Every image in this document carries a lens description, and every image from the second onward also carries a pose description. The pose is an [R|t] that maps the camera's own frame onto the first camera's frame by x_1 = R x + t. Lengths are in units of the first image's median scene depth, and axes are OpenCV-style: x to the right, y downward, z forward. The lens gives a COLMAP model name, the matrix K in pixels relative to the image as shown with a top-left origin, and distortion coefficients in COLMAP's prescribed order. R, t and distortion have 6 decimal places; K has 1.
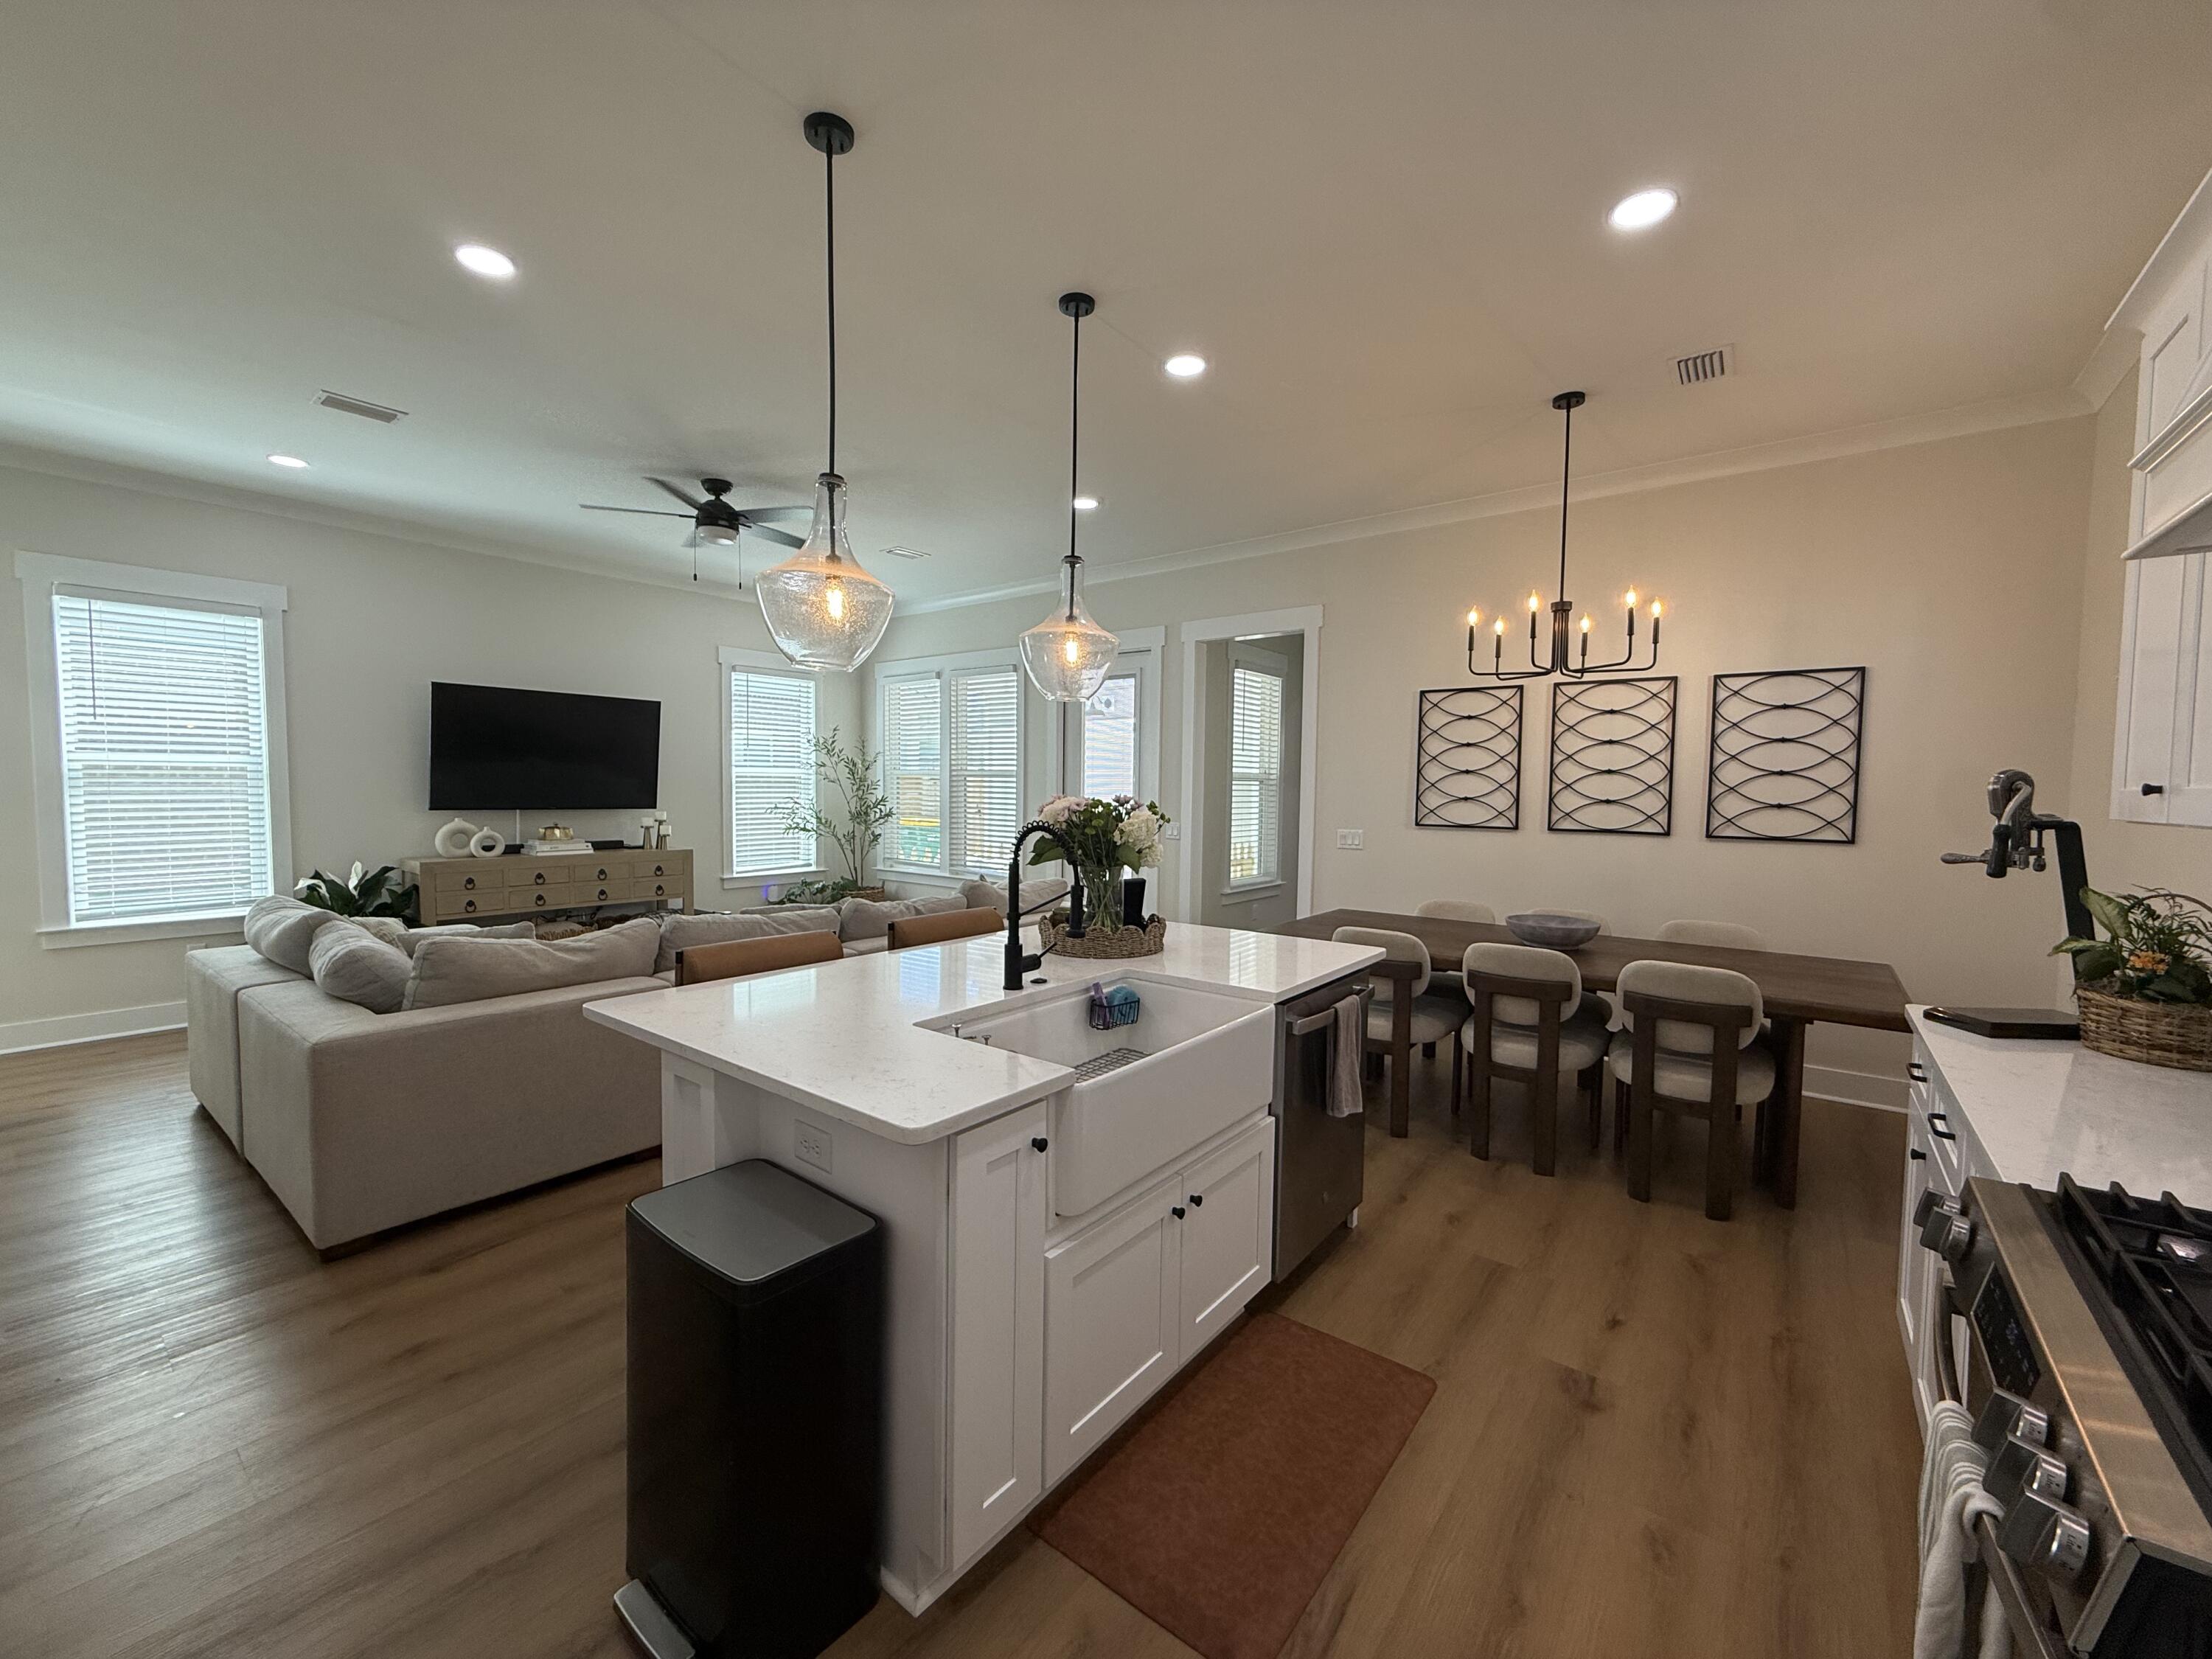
lens RADIAL K [[890.1, 0, 1093.9], [0, 890.1, 824.8], [0, 0, 1]] dist [0.002854, 0.000101]
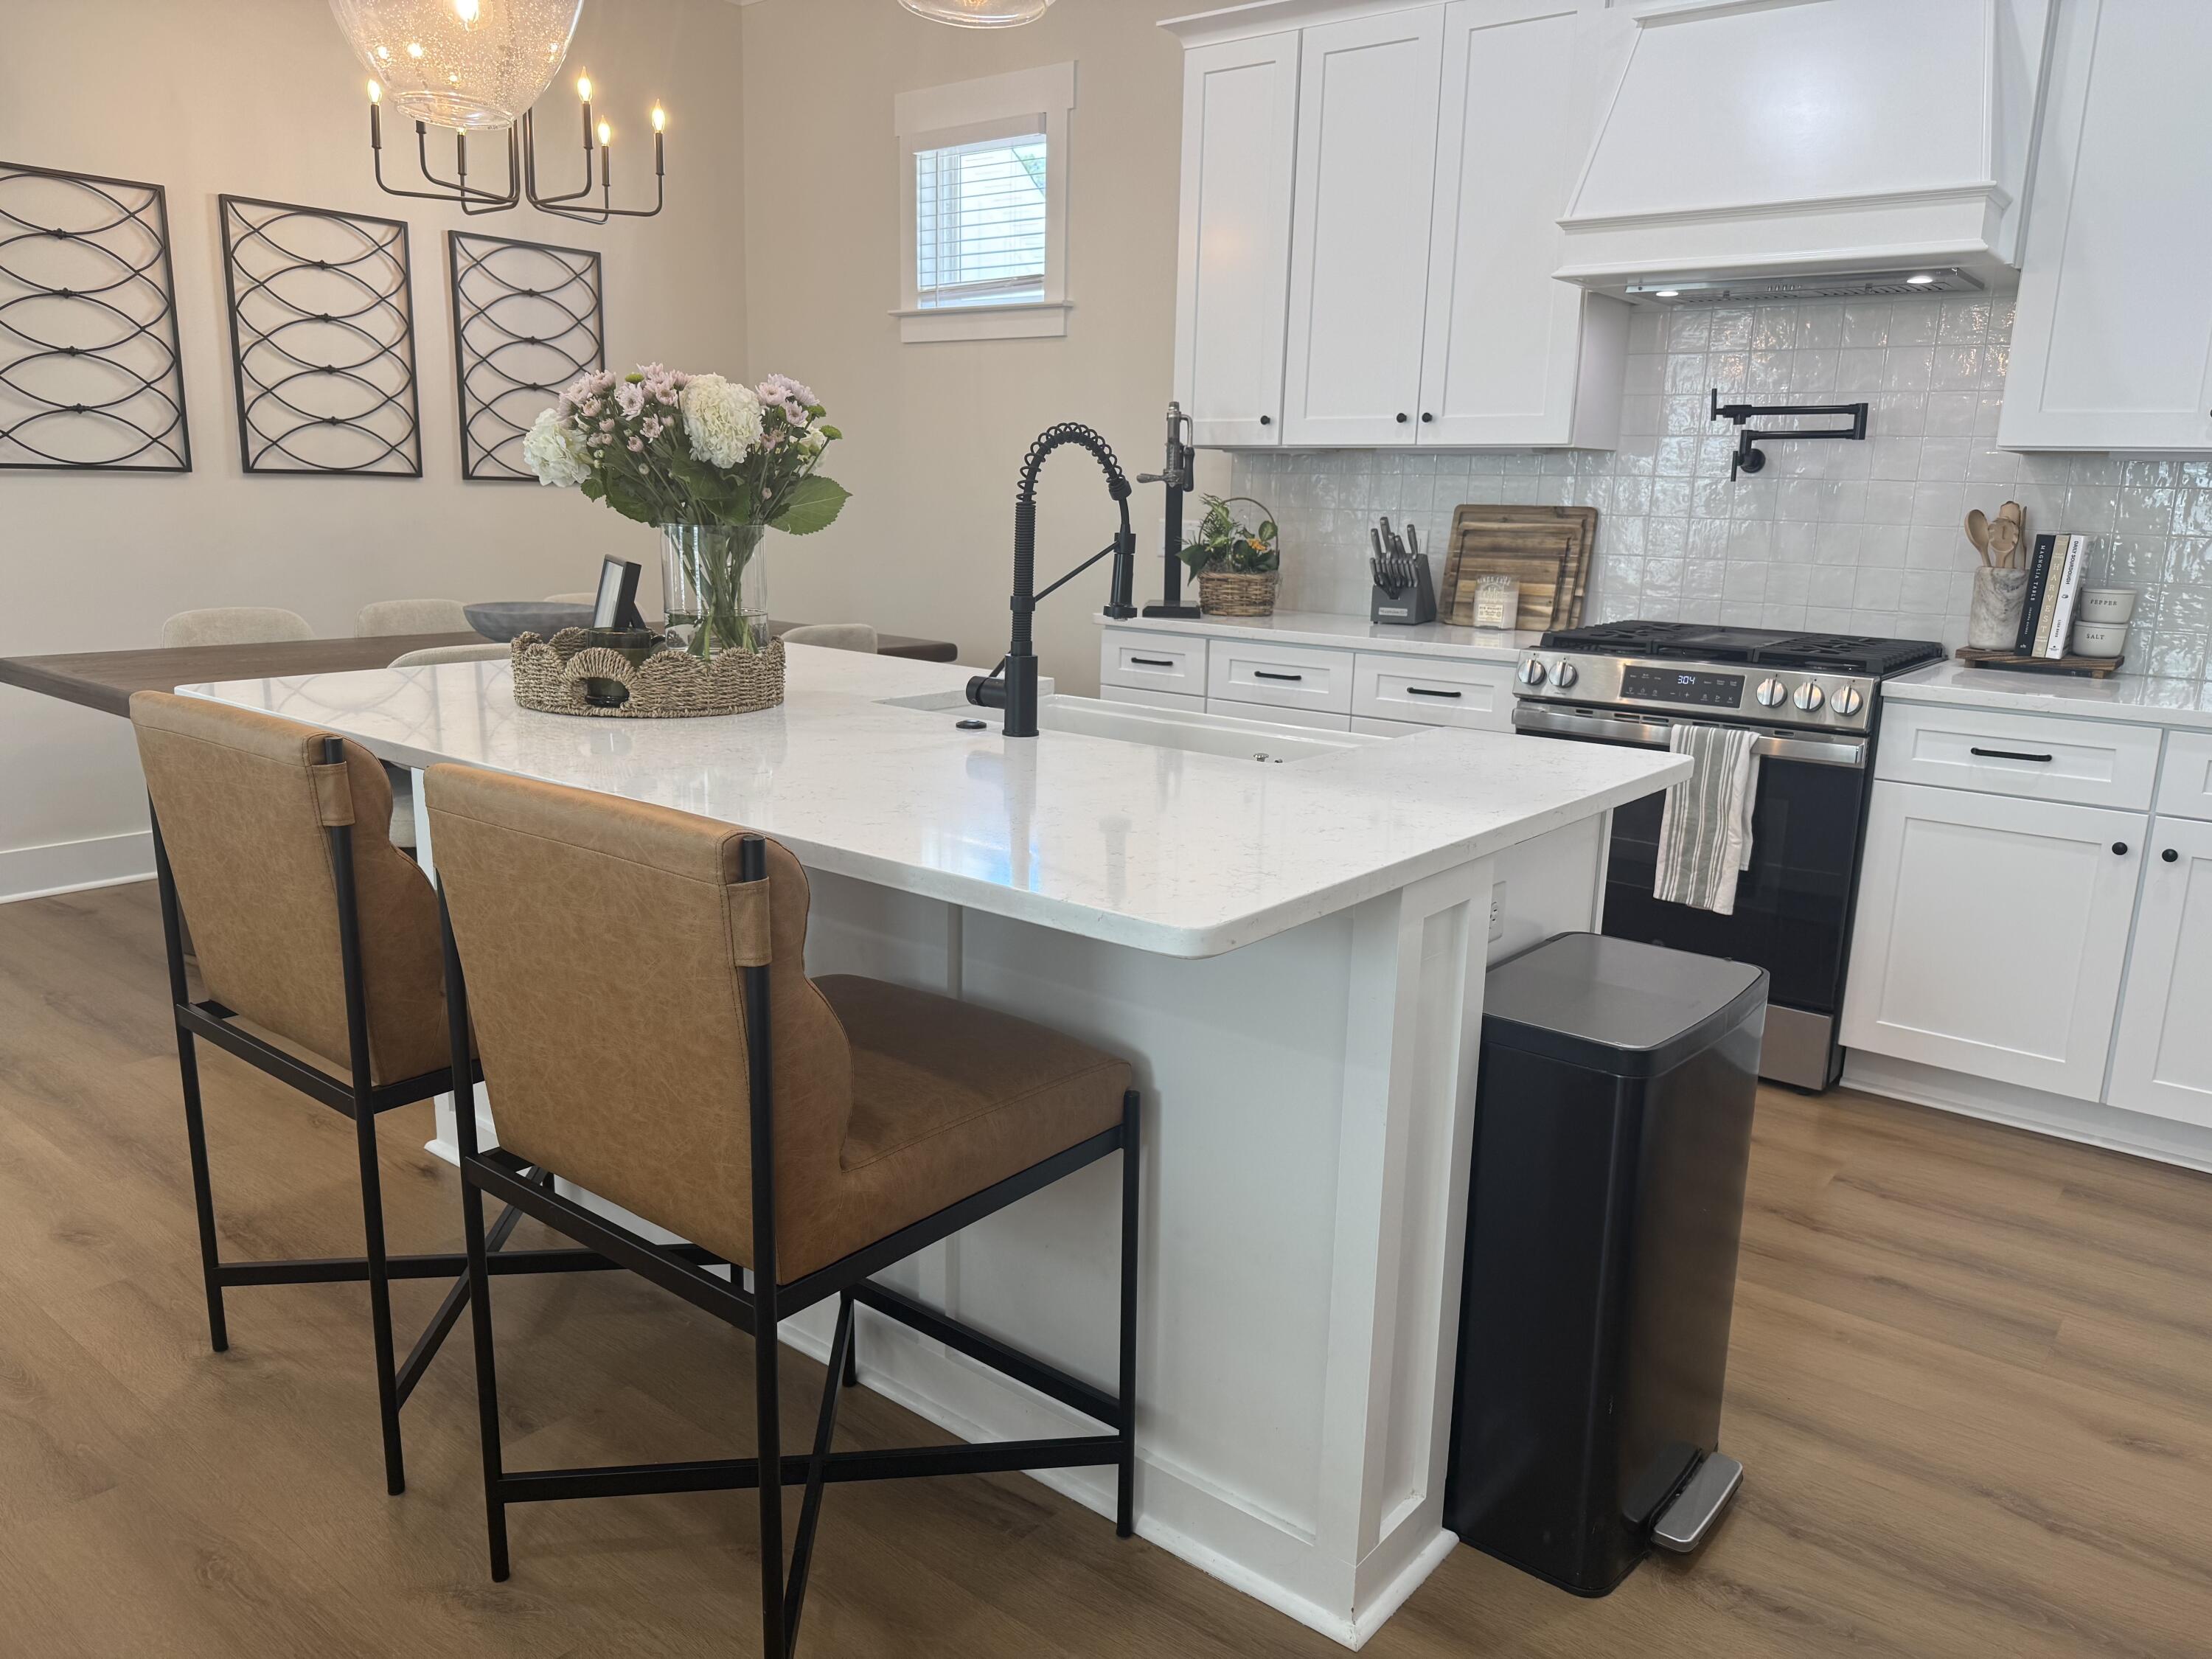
lens RADIAL K [[1572.8, 0, 1106.4], [0, 1572.8, 832.3], [0, 0, 1]] dist [0.044467, -0.046444]
pose [[0.013233, -0.227056, 0.973792, -0.495150], [0.016723, 0.973791, 0.226829, 0.009575], [-0.999773, 0.013283, 0.016683, 0.433356]]
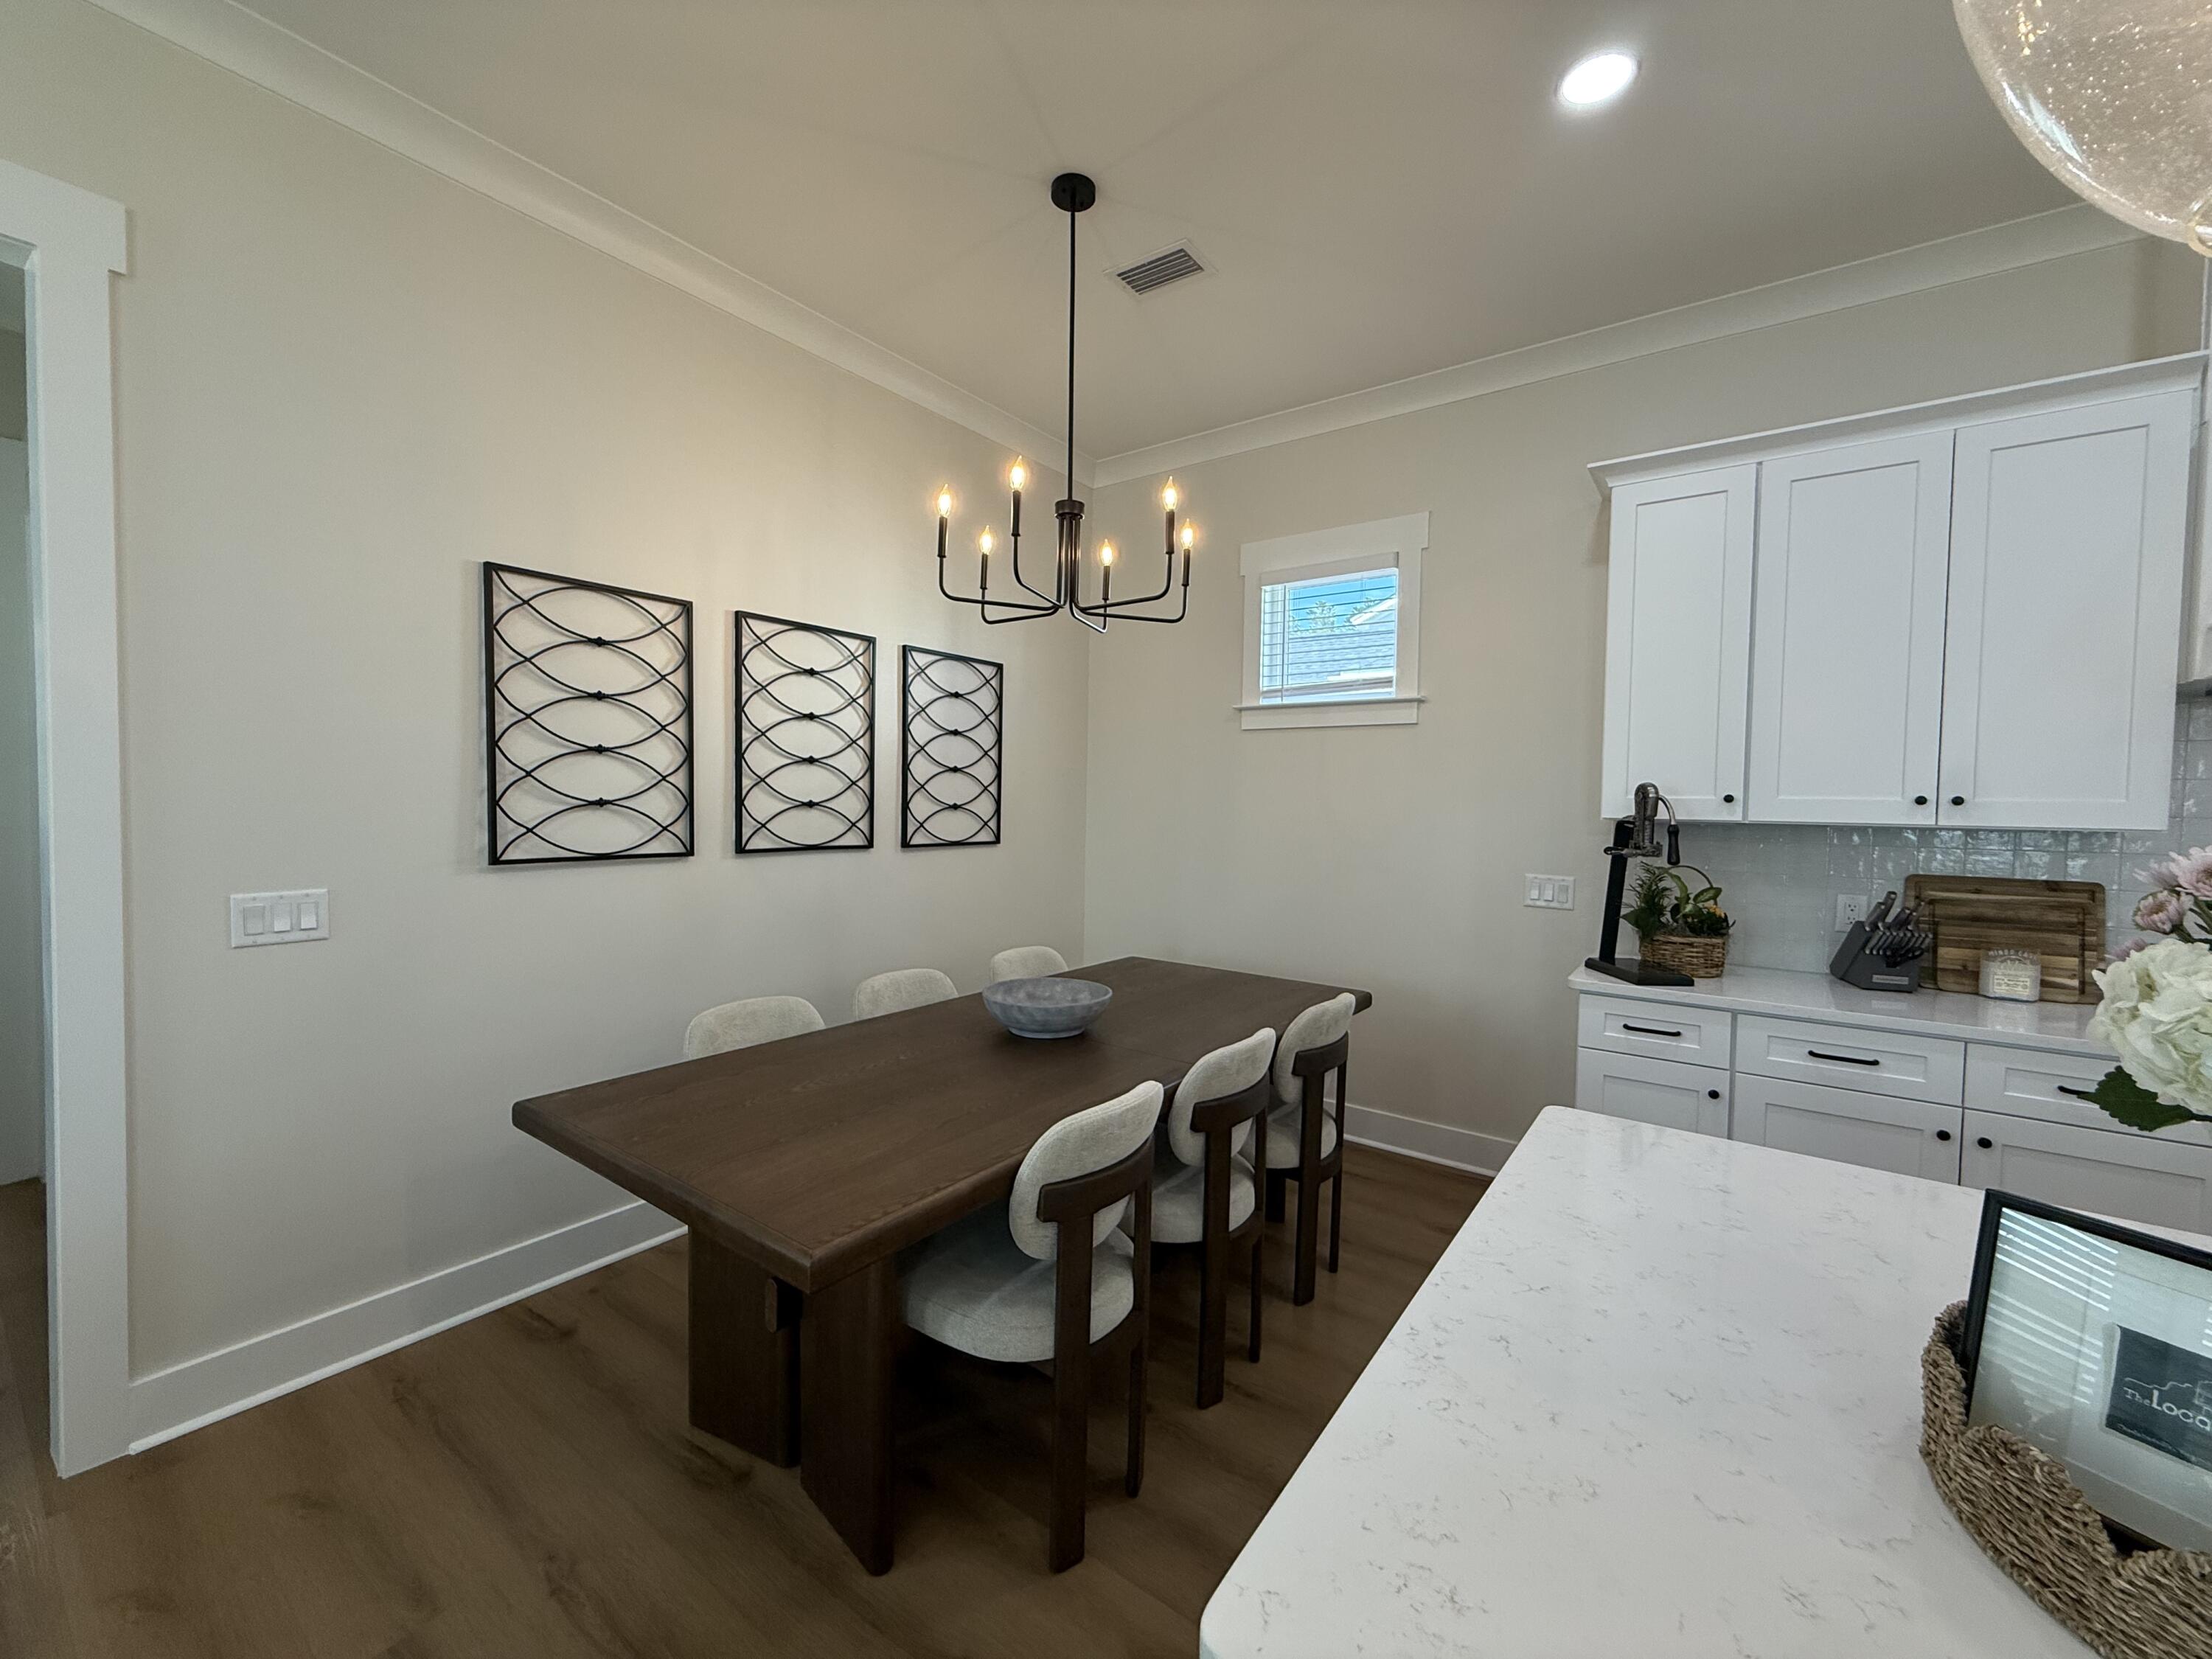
lens RADIAL K [[886.9, 0, 1103.5], [0, 886.9, 831.4], [0, 0, 1]] dist [0.002921, -0.000410]
pose [[-0.036314, -0.050177, 0.998080, -0.101809], [0.026624, 0.998336, 0.051158, -0.031651], [-0.998986, 0.028431, -0.034918, 0.751529]]
